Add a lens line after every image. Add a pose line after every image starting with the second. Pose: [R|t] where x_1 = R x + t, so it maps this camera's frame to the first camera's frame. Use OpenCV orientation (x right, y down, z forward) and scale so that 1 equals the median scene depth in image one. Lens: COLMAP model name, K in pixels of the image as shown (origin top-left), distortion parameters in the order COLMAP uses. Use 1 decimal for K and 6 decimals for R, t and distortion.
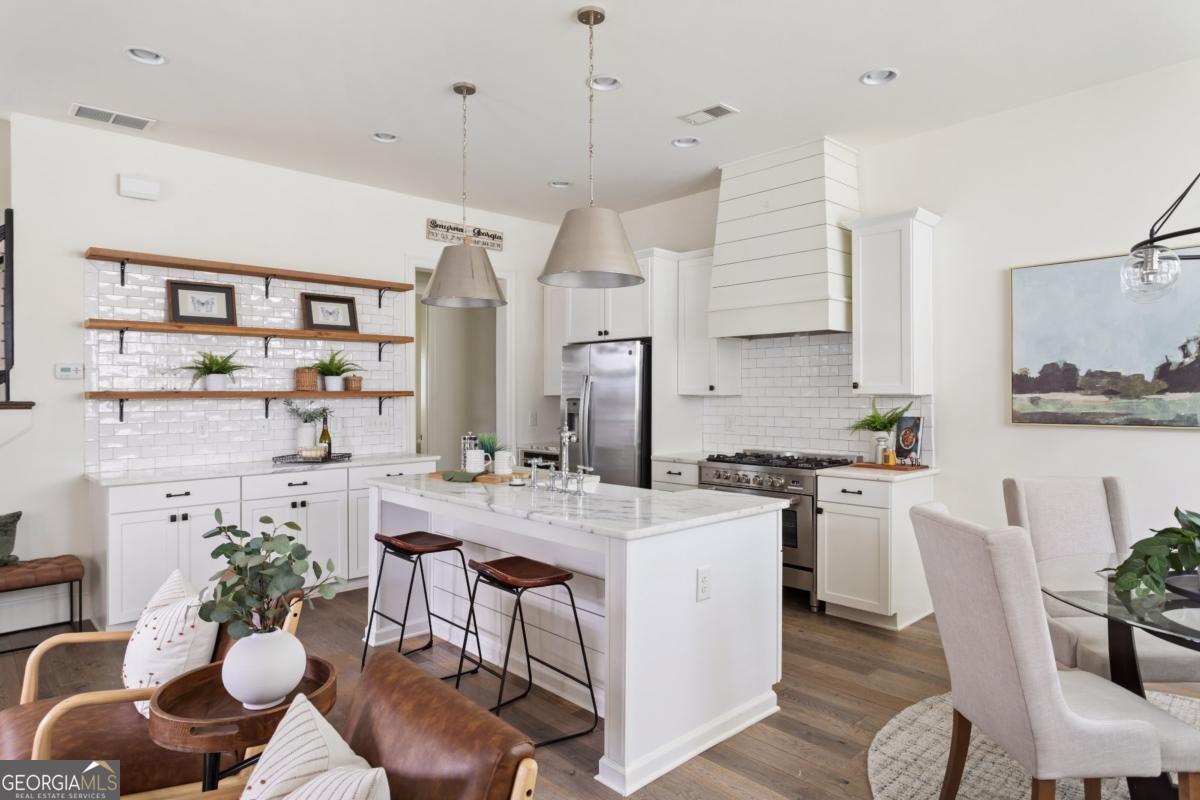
lens RADIAL K [[686.0, 0, 600.0], [0, 686.0, 386.8], [0, 0, 1]] dist [-0.004924, 0.001981]
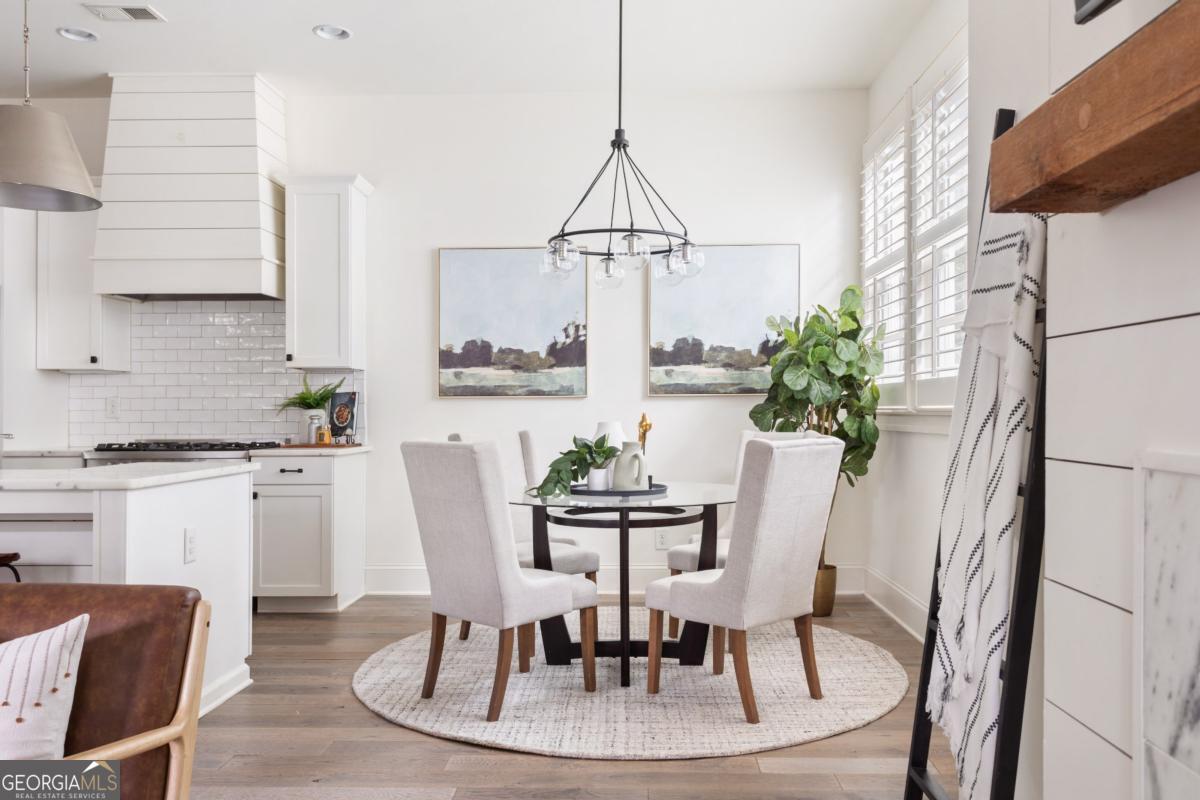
lens RADIAL K [[953.5, 0, 600.0], [0, 953.5, 400.0], [0, 0, 1]] dist [0.007659, -0.003716]
pose [[0.711435, 0.008161, 0.702705, -0.245492], [-0.006812, 0.999966, -0.004717, 0.063655], [-0.702719, -0.001431, 0.711466, -0.206121]]
